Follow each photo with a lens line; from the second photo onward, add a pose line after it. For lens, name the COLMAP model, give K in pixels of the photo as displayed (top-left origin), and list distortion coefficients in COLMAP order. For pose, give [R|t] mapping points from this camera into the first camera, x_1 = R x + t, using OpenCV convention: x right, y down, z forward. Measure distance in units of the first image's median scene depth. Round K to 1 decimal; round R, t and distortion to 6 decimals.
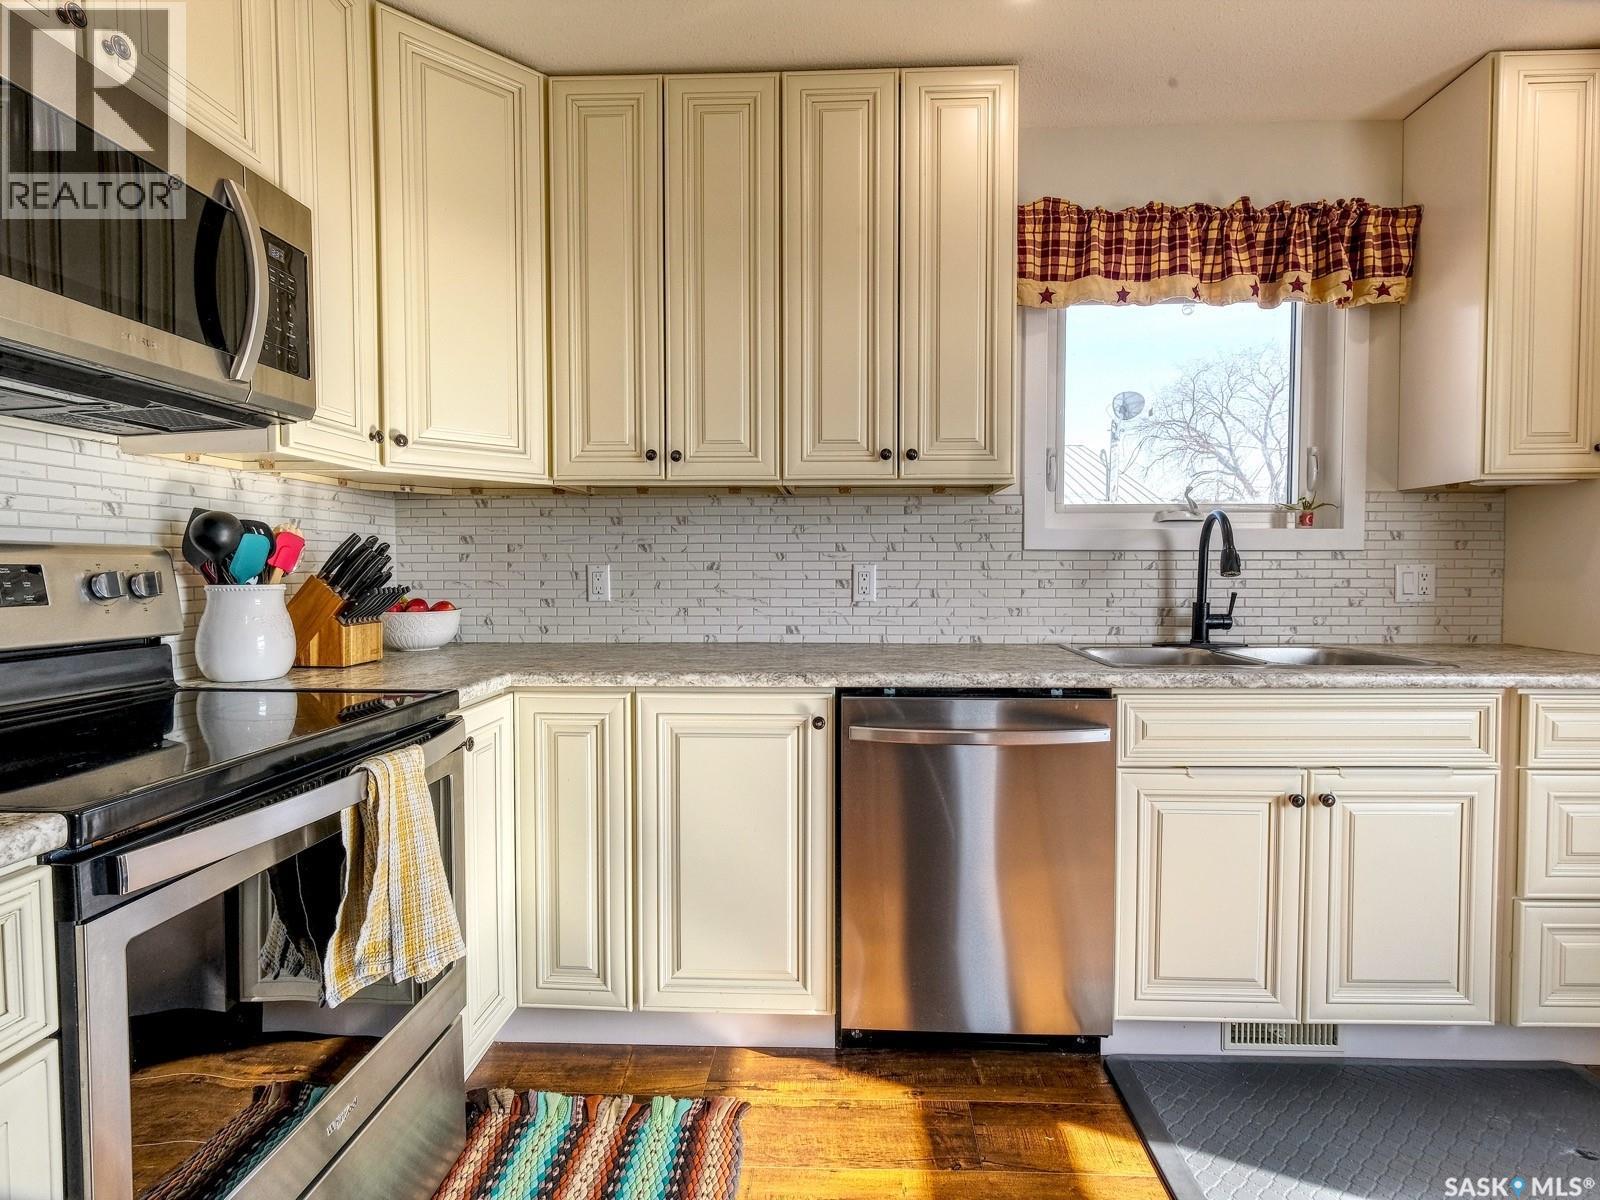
lens RADIAL K [[788.4, 0, 808.9], [0, 788.4, 594.7], [0, 0, 1]] dist [-0.008051, 0.003428]
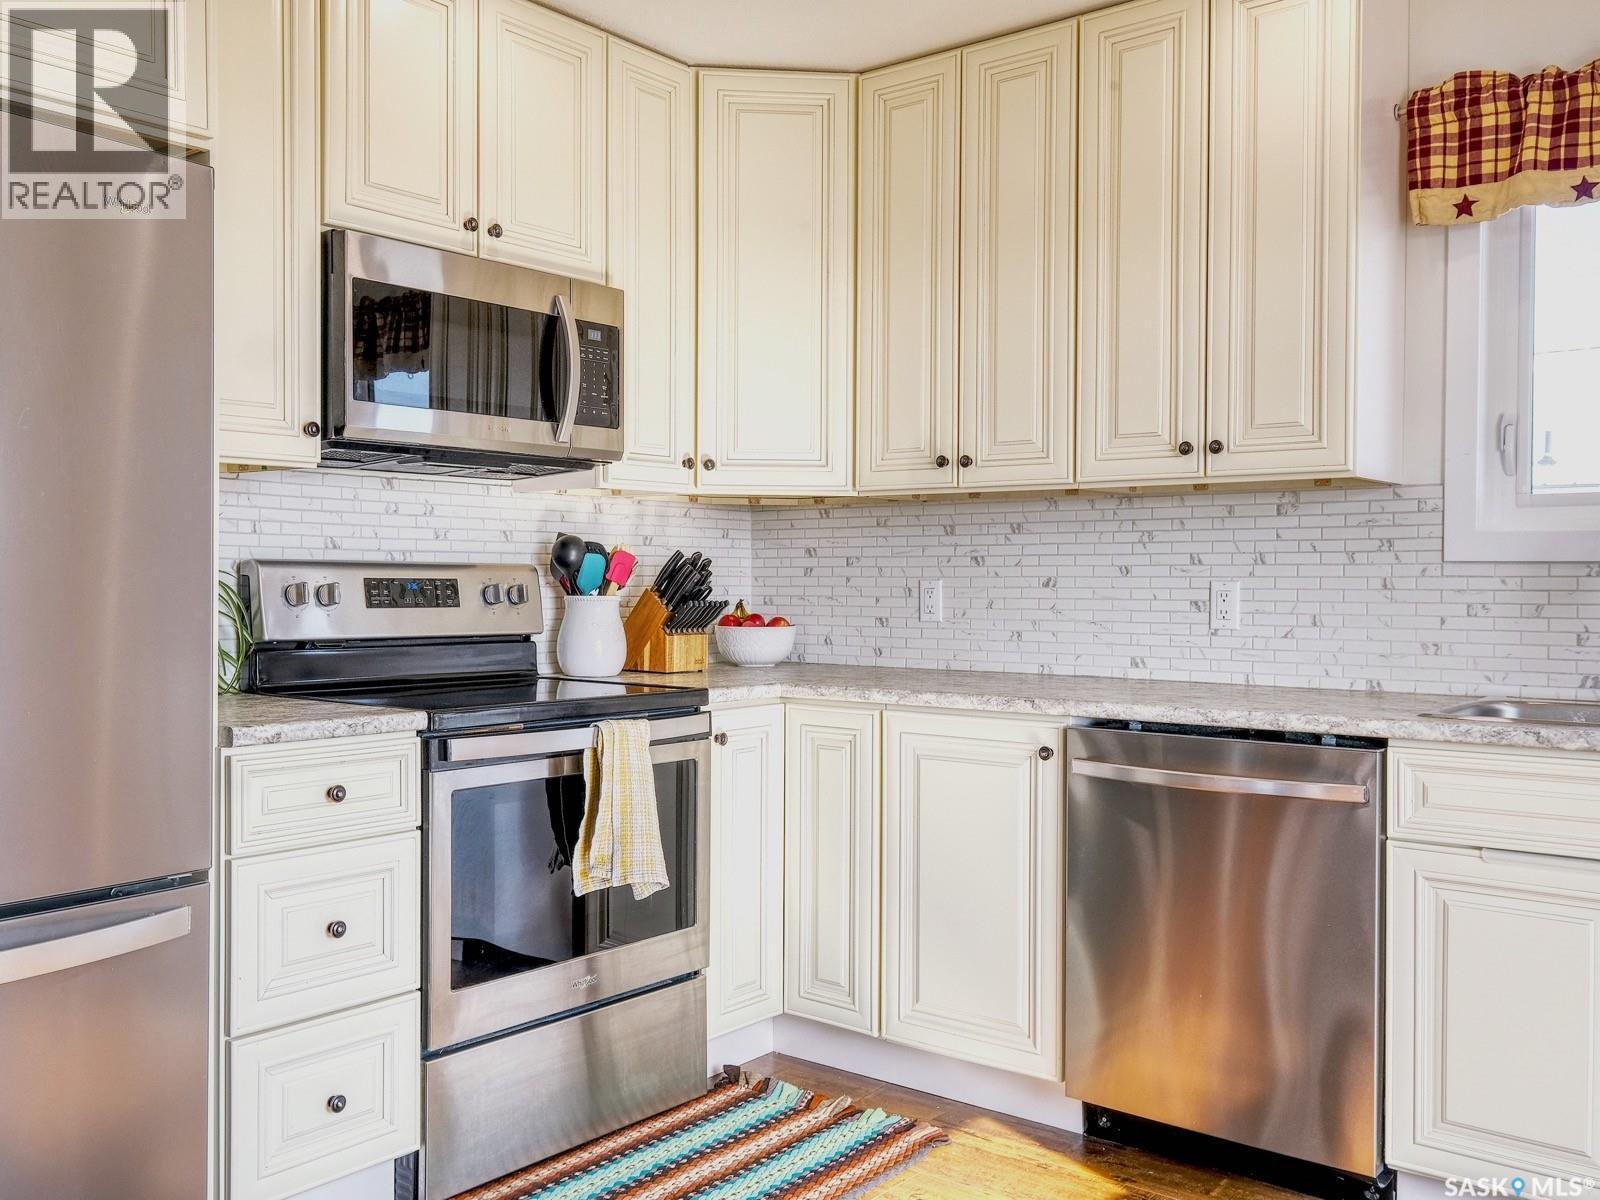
lens RADIAL K [[1455.0, 0, 750.0], [0, 1455.0, 591.6], [0, 0, 1]] dist [0.015720, 0.000000]
pose [[0.789817, 0.009459, -0.613269, 0.734791], [-0.026212, 0.999488, -0.018342, 0.013250], [0.612782, 0.030562, 0.789661, -0.527067]]
